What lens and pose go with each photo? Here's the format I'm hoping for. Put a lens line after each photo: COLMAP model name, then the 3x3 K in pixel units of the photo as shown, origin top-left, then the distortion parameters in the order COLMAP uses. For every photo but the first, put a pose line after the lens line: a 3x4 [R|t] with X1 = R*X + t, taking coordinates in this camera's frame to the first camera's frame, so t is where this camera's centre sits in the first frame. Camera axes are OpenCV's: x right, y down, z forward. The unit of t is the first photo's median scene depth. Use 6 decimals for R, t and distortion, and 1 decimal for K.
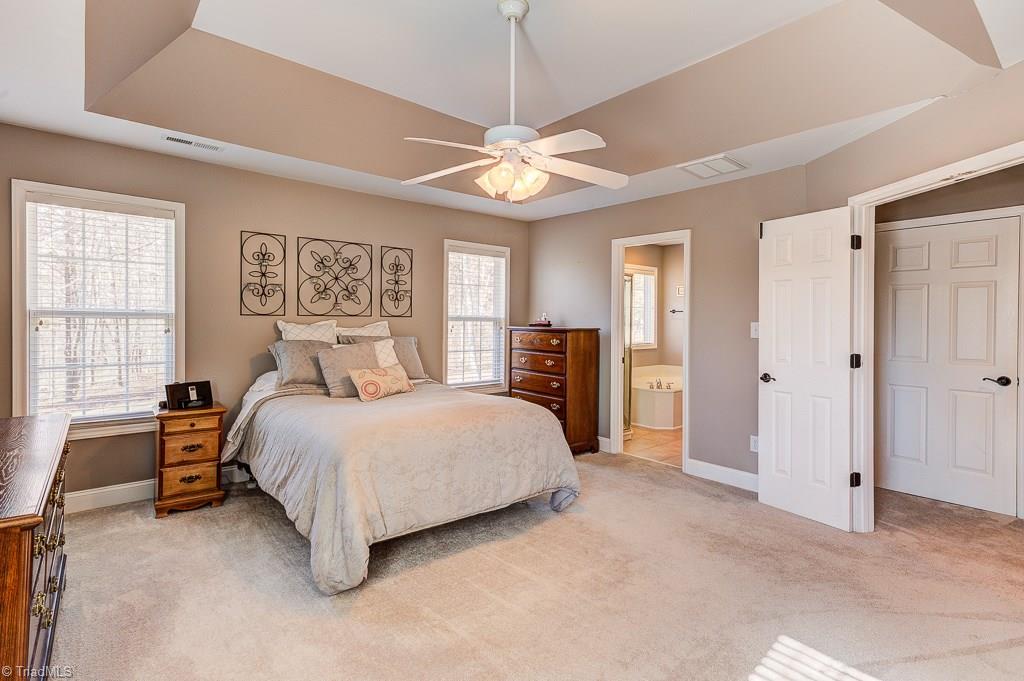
lens RADIAL K [[495.3, 0, 506.0], [0, 495.3, 324.5], [0, 0, 1]] dist [0.035062, 0.000995]
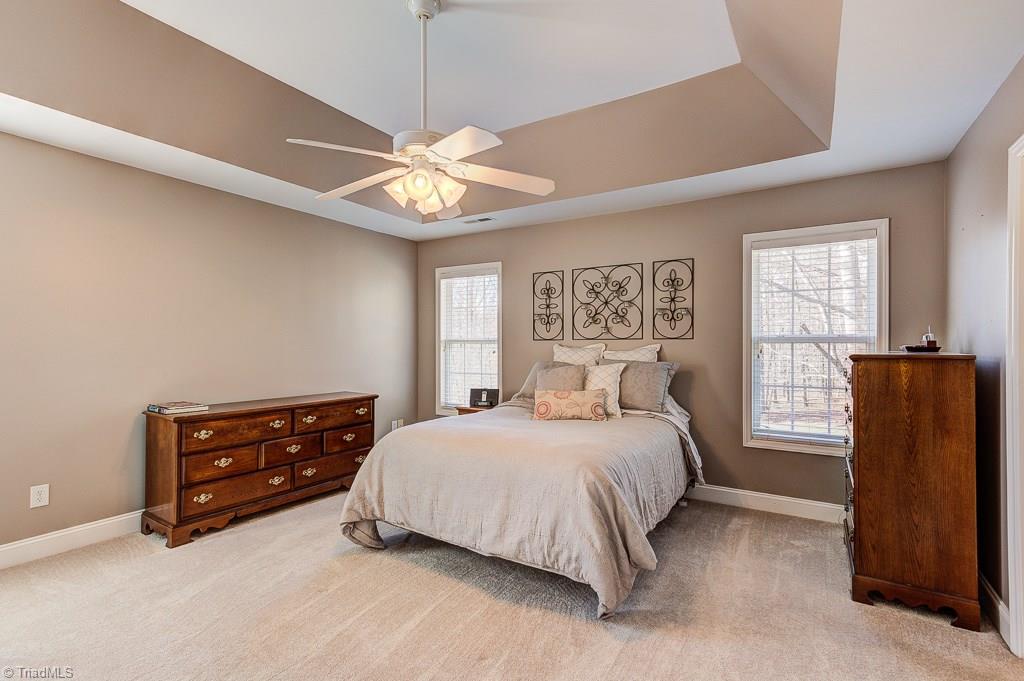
lens RADIAL K [[495.3, 0, 509.1], [0, 495.3, 342.4], [0, 0, 1]] dist [0.035062, 0.000995]
pose [[0.318570, -0.008750, -0.947859, 0.550694], [0.000639, 0.999959, -0.009016, -0.002064], [0.947899, 0.002266, 0.318562, 0.476326]]
